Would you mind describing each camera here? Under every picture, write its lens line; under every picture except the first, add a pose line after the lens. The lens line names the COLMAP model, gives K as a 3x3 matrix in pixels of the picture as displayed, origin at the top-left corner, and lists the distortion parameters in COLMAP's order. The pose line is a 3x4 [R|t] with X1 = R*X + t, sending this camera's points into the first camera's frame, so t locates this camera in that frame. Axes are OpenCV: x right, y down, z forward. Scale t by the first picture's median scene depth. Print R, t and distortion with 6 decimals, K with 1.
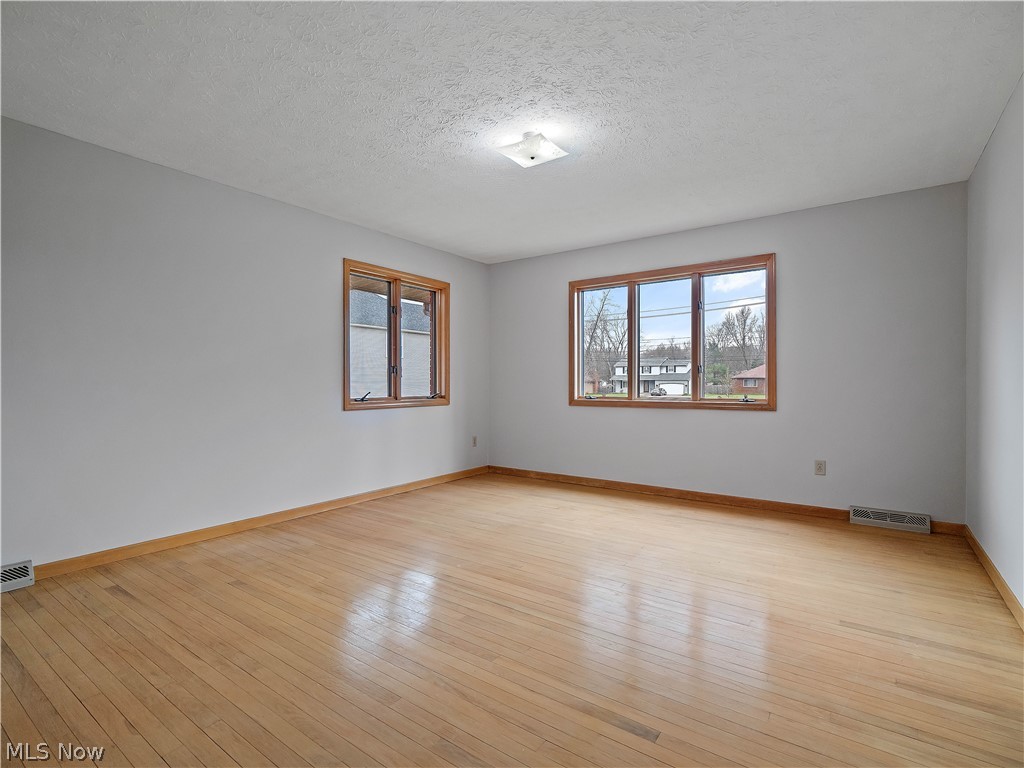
lens RADIAL K [[499.2, 0, 513.7], [0, 499.2, 381.7], [0, 0, 1]] dist [0.001111, -0.005453]
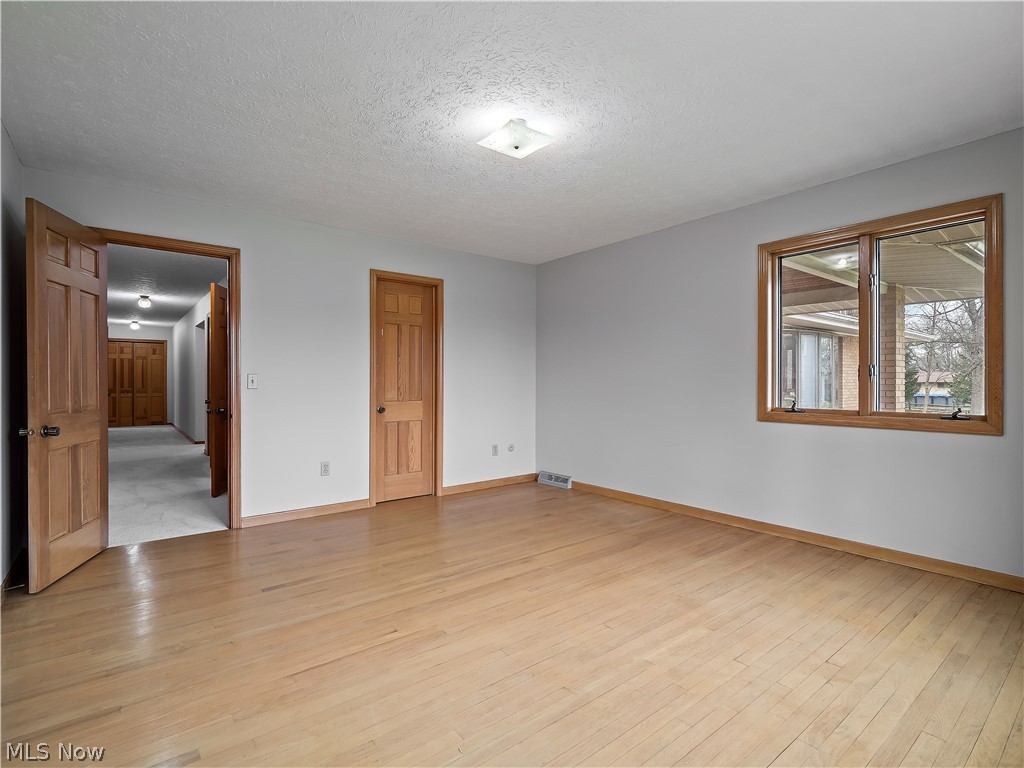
lens RADIAL K [[499.2, 0, 511.0], [0, 499.2, 385.5], [0, 0, 1]] dist [0.001111, -0.005453]
pose [[-0.285117, 0.007356, -0.958464, 0.750210], [-0.000954, 0.999968, 0.007958, -0.012865], [0.958492, 0.003183, -0.285101, 1.018545]]
